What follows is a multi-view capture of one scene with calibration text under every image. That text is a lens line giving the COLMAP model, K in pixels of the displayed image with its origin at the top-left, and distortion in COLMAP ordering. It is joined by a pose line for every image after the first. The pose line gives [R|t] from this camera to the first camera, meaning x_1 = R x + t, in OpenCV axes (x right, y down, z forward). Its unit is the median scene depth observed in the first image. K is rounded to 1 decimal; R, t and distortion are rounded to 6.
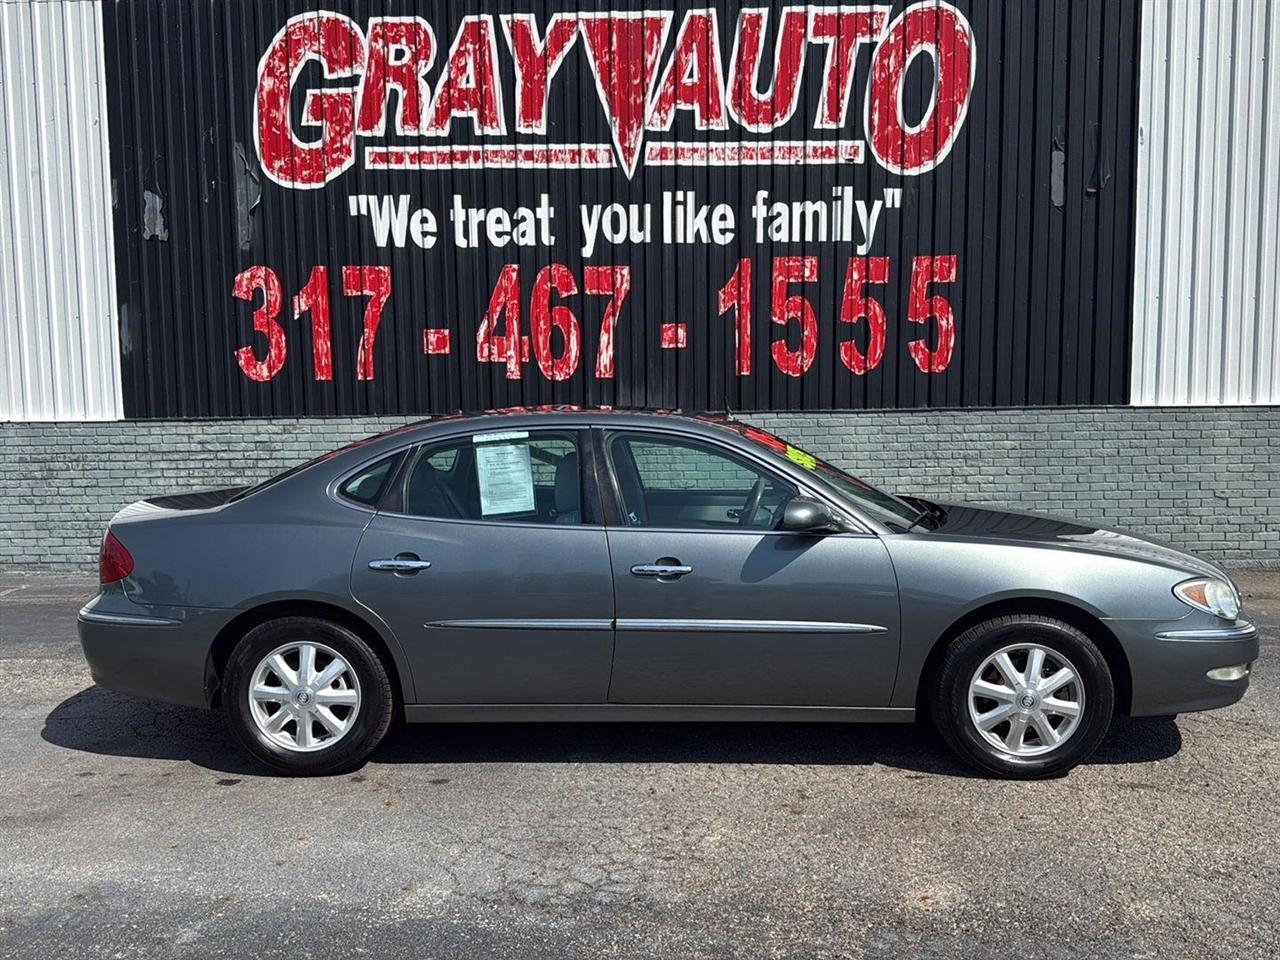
lens RADIAL K [[1143.7, 0, 640.7], [0, 1143.7, 492.0], [0, 0, 1]] dist [0.207487, -0.473502]
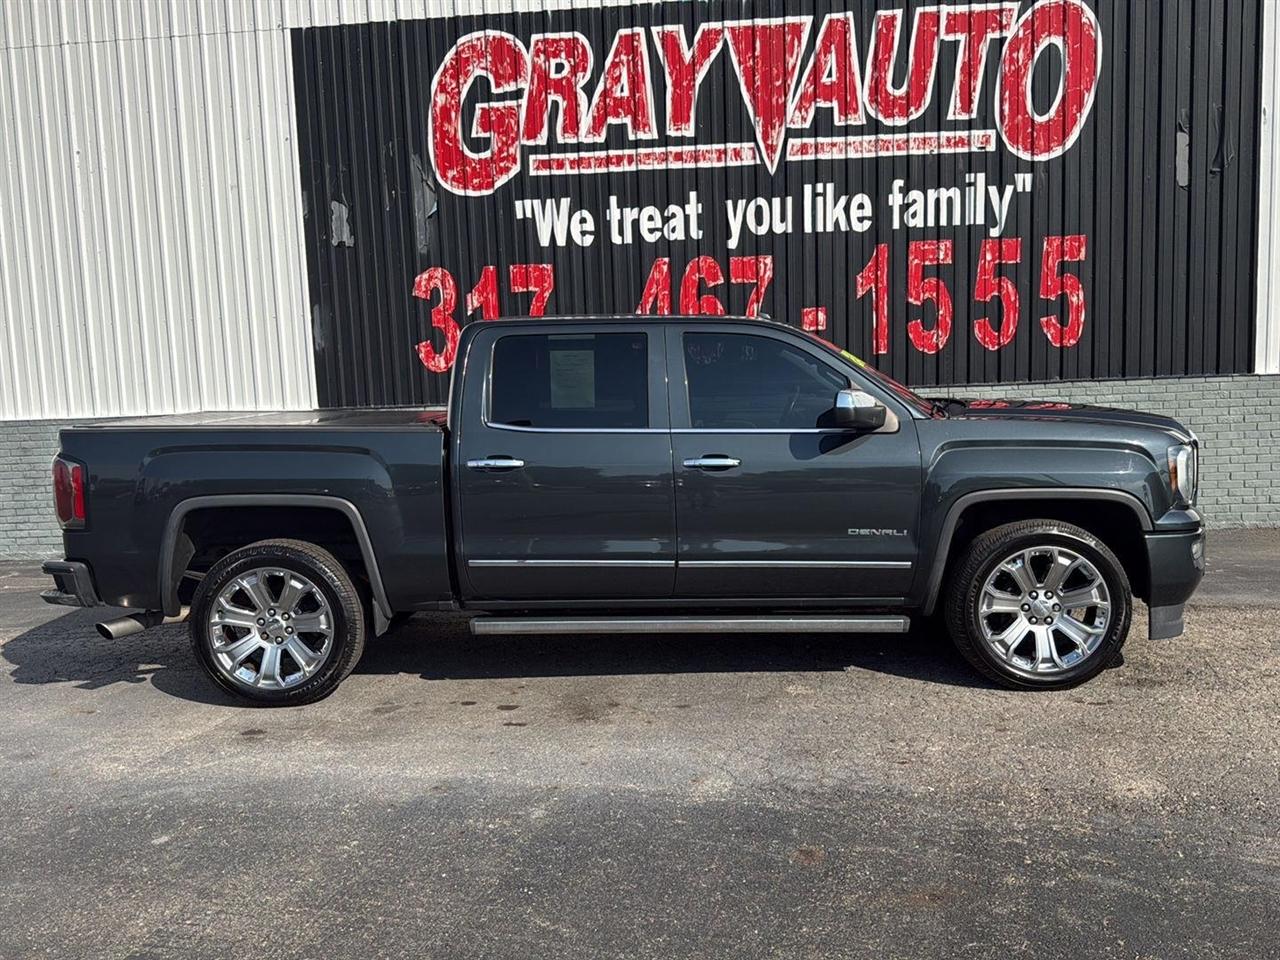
lens RADIAL K [[1143.7, 0, 640.7], [0, 1143.7, 492.0], [0, 0, 1]] dist [0.207487, -0.473502]
pose [[0.997785, -0.017454, -0.064189, -0.067413], [0.018567, 0.999687, 0.016785, 0.004263], [0.063876, -0.017940, 0.997797, -0.087322]]
